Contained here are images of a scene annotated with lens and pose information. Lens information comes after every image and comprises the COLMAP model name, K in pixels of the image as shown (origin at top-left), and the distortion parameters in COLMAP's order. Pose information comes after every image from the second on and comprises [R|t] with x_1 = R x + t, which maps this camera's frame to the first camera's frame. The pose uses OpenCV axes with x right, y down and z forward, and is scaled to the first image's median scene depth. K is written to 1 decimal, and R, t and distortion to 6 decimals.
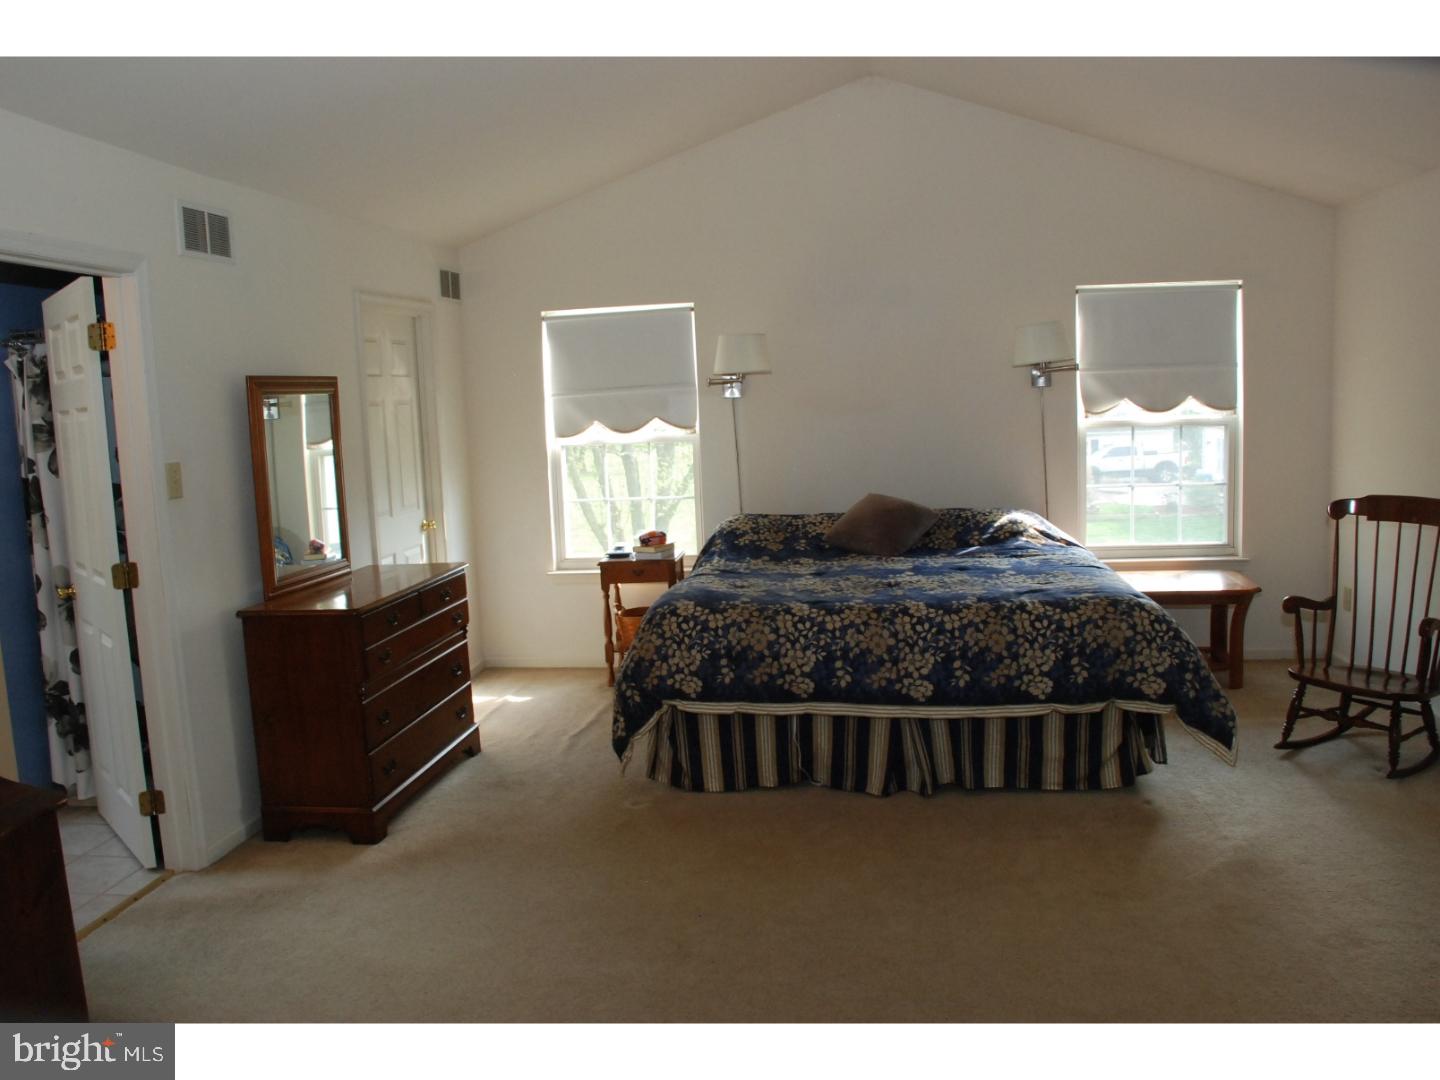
lens RADIAL K [[1139.6, 0, 720.0], [0, 1139.6, 540.0], [0, 0, 1]] dist [-0.162062, 0.124191]
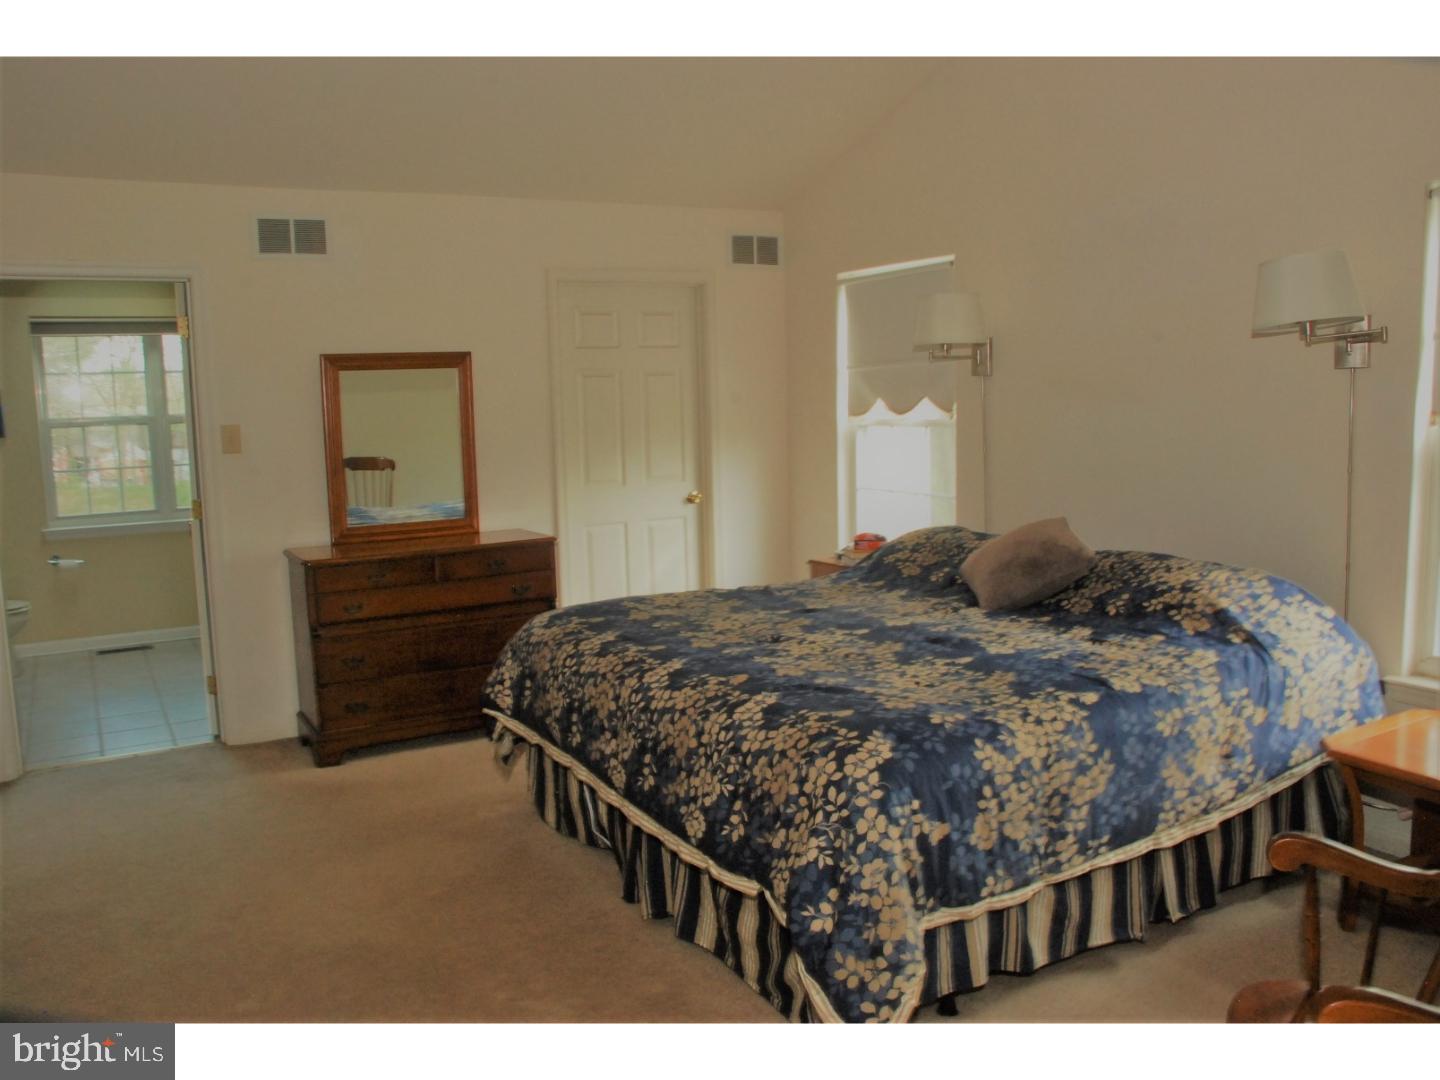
lens RADIAL K [[1139.6, 0, 720.0], [0, 1139.6, 540.0], [0, 0, 1]] dist [-0.162062, 0.124191]
pose [[0.619250, 0.129281, -0.774478, 0.670616], [-0.100594, 0.991286, 0.085041, -0.080666], [0.778724, 0.025247, 0.626859, 0.499764]]
